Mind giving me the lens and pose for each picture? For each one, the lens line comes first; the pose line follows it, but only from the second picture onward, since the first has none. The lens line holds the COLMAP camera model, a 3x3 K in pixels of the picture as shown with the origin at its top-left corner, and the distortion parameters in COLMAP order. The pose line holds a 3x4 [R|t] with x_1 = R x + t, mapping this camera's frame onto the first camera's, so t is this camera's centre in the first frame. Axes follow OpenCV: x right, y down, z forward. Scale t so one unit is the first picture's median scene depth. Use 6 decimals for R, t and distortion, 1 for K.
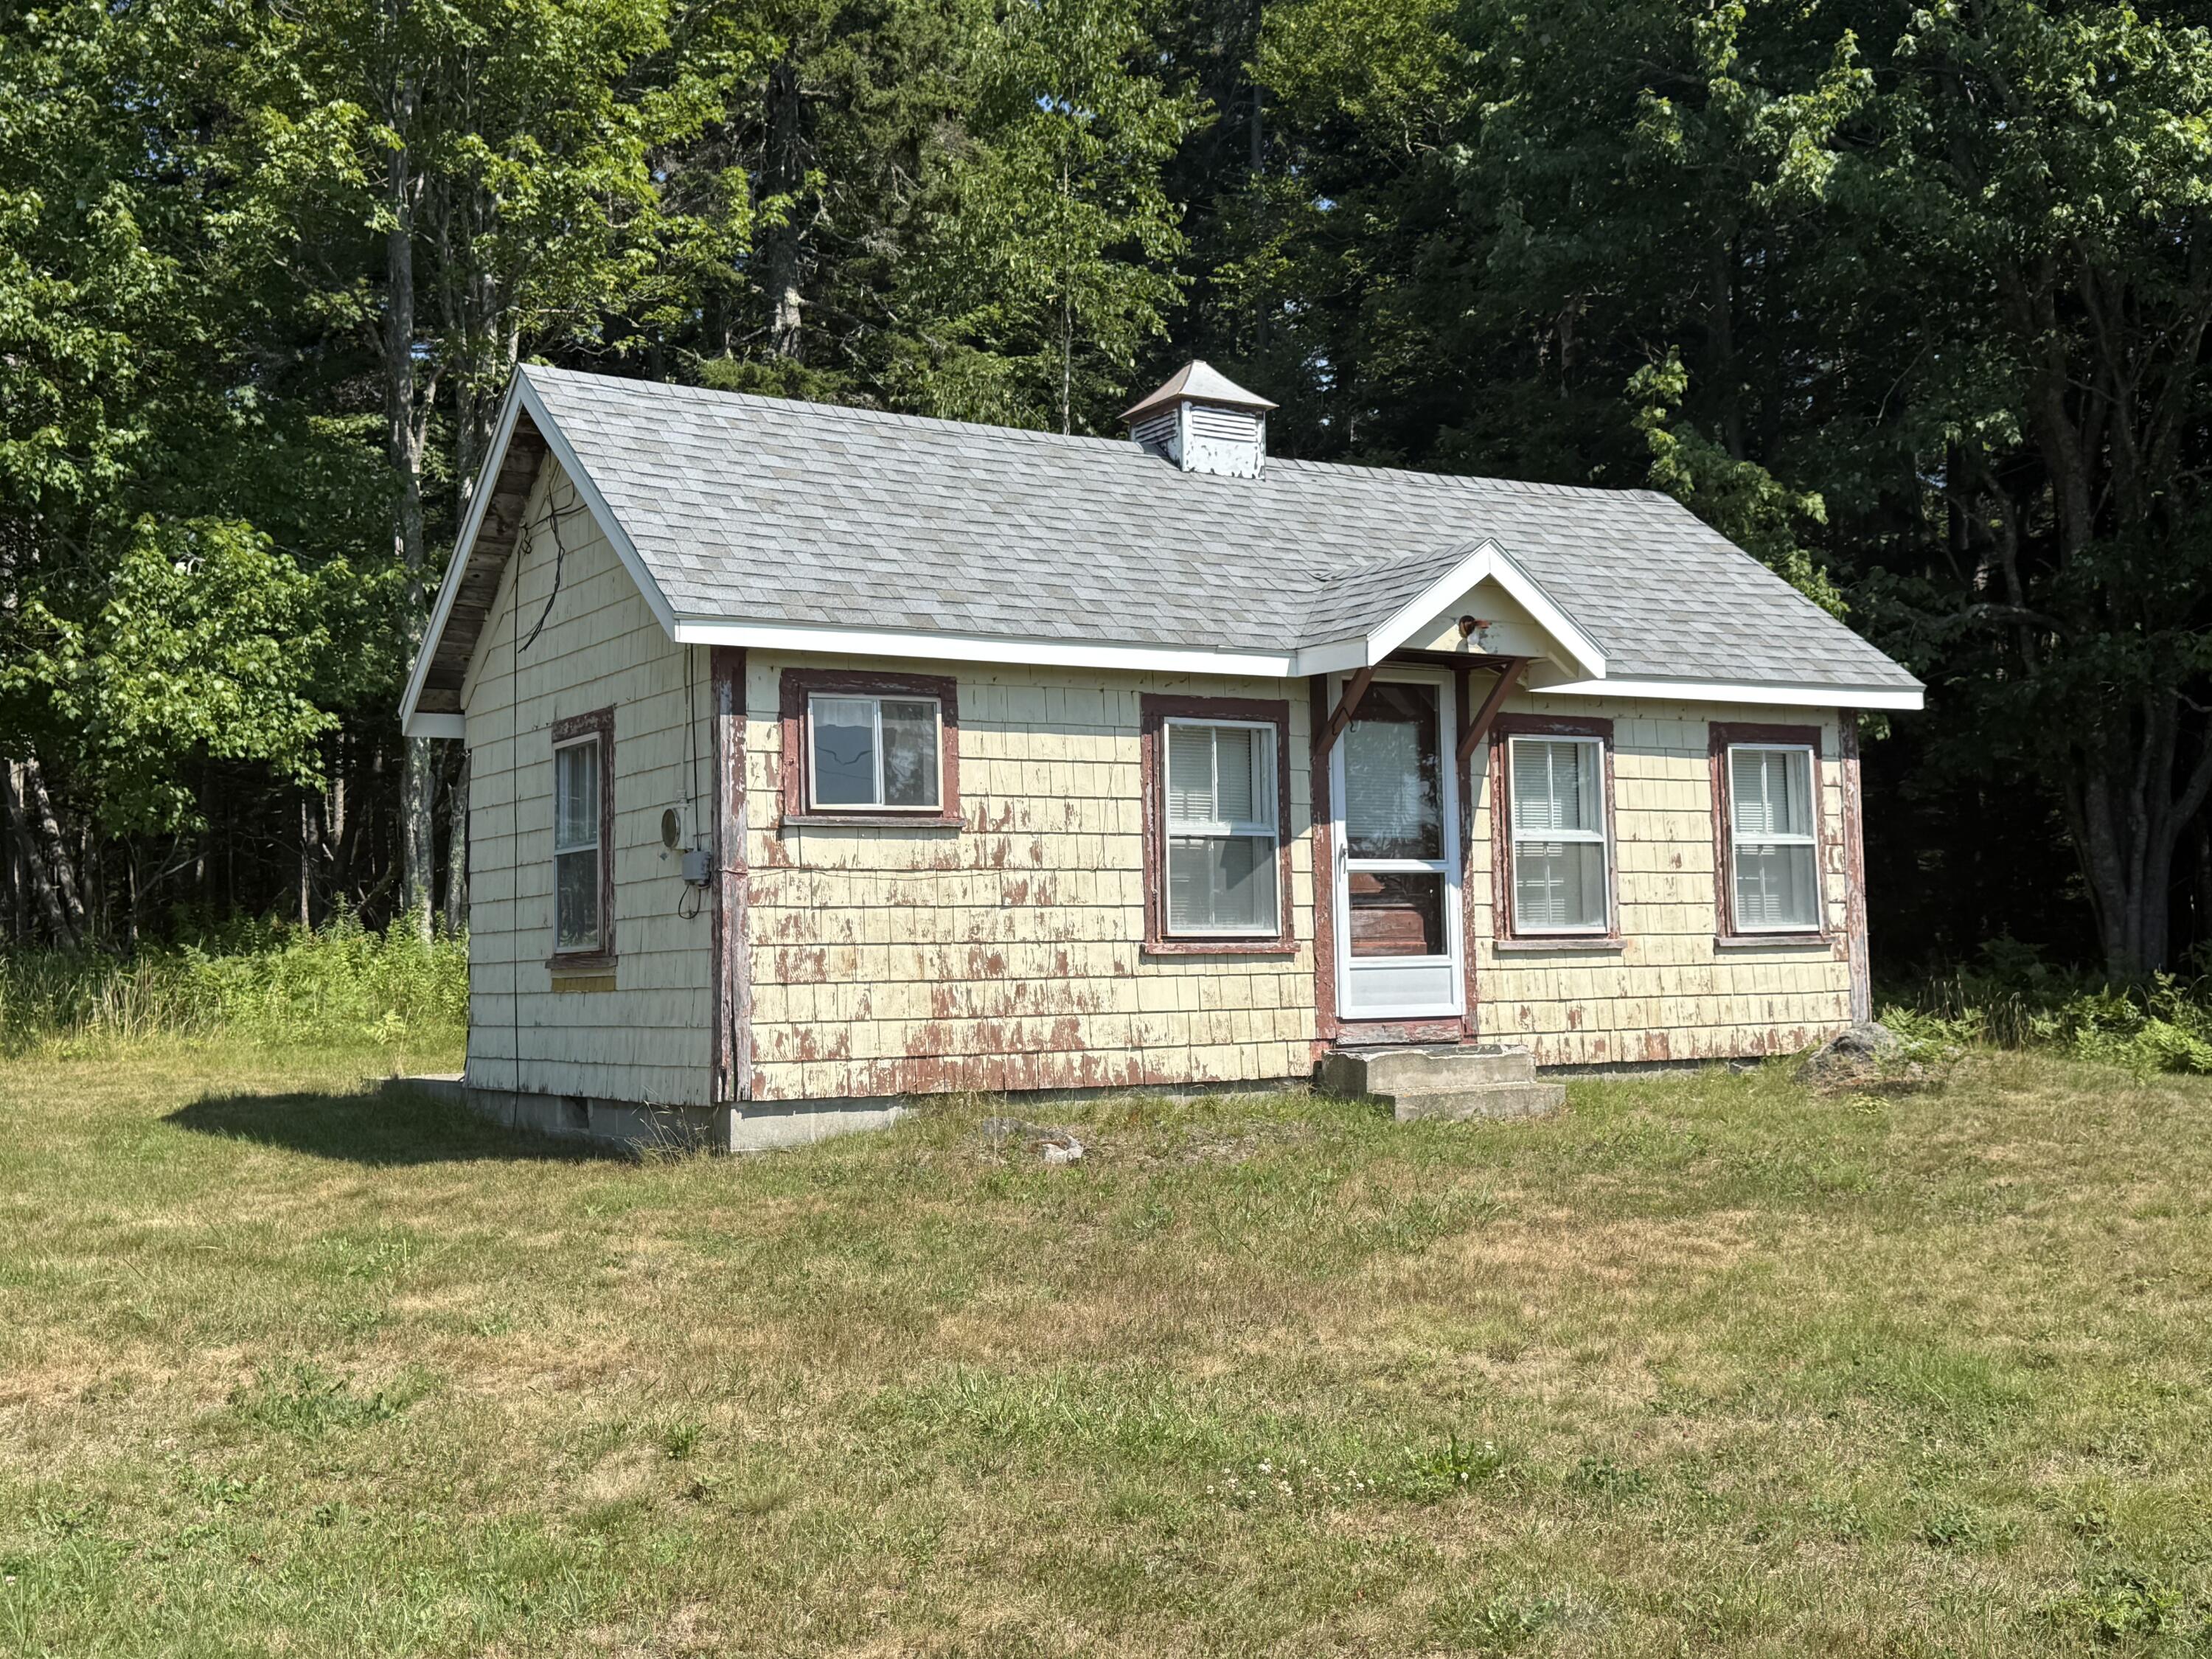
lens RADIAL K [[2487.6, 0, 1103.9], [0, 2487.6, 827.7], [0, 0, 1]] dist [0.096447, 0.000000]
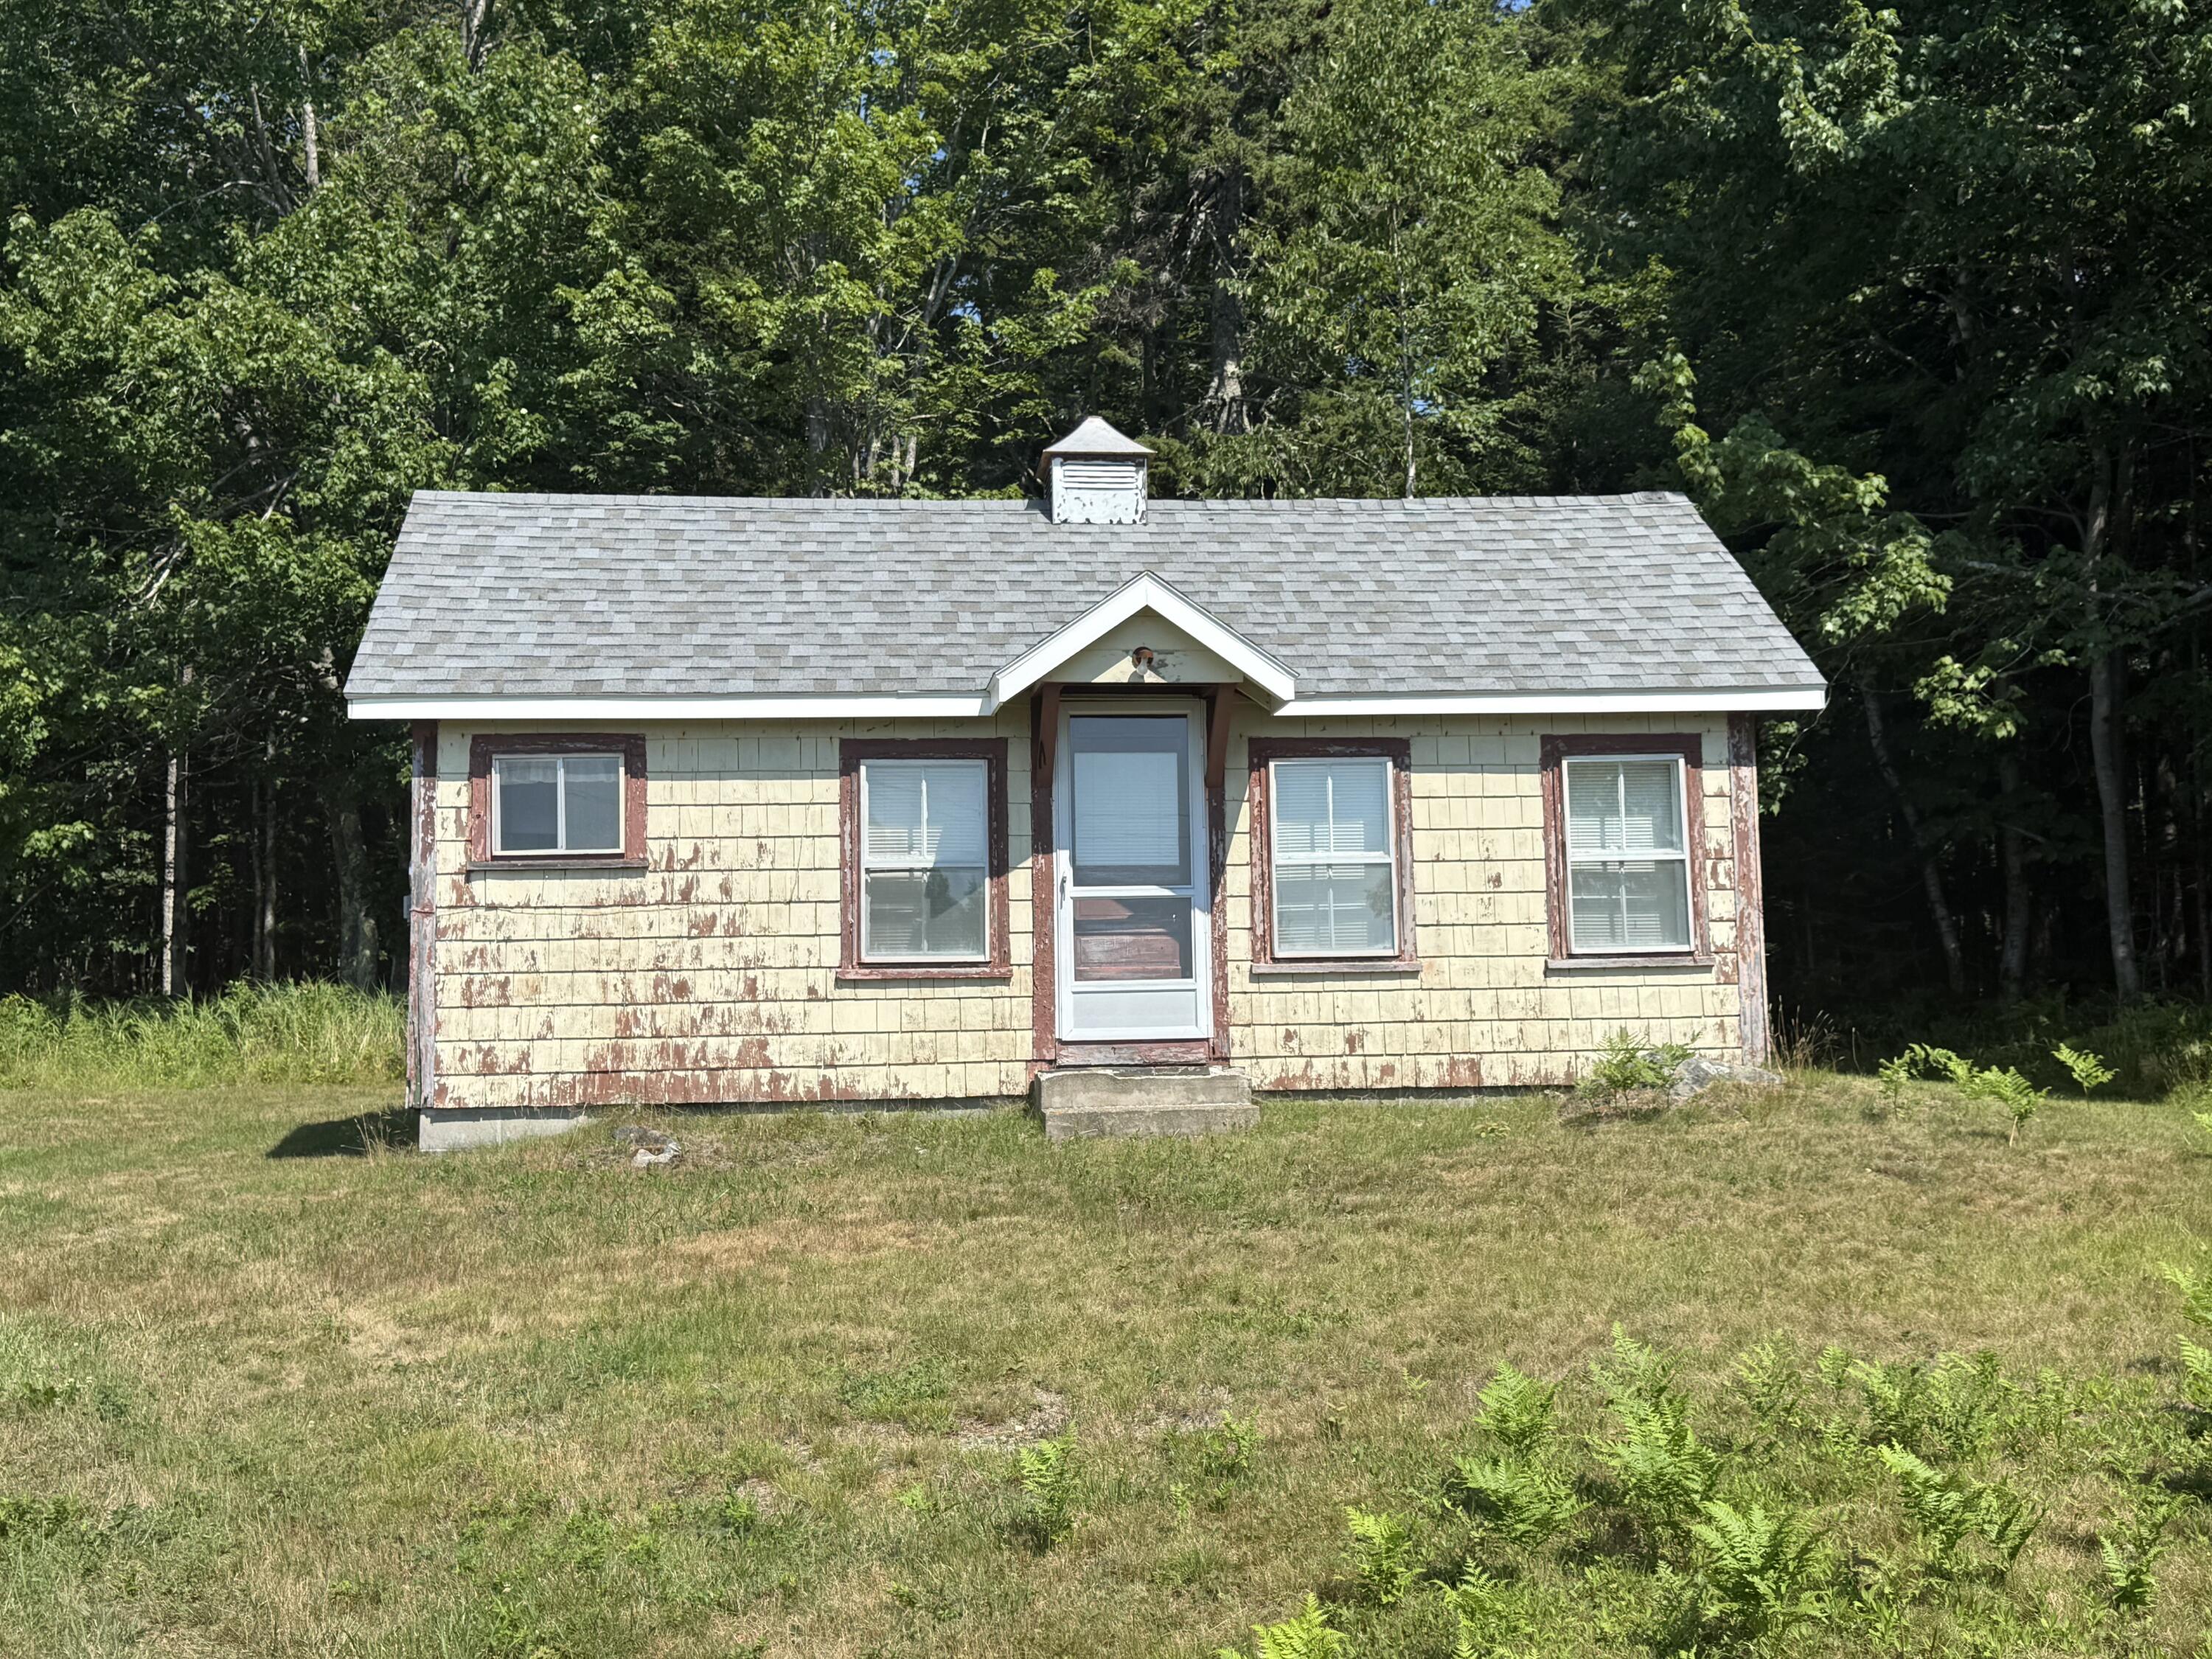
lens RADIAL K [[2487.6, 0, 1100.7], [0, 2487.6, 820.1], [0, 0, 1]] dist [0.096447, 0.000000]
pose [[0.898678, -0.037849, -0.436973, 0.575434], [0.026853, 0.999149, -0.031317, 0.017974], [0.437786, 0.016410, 0.898929, 0.072842]]
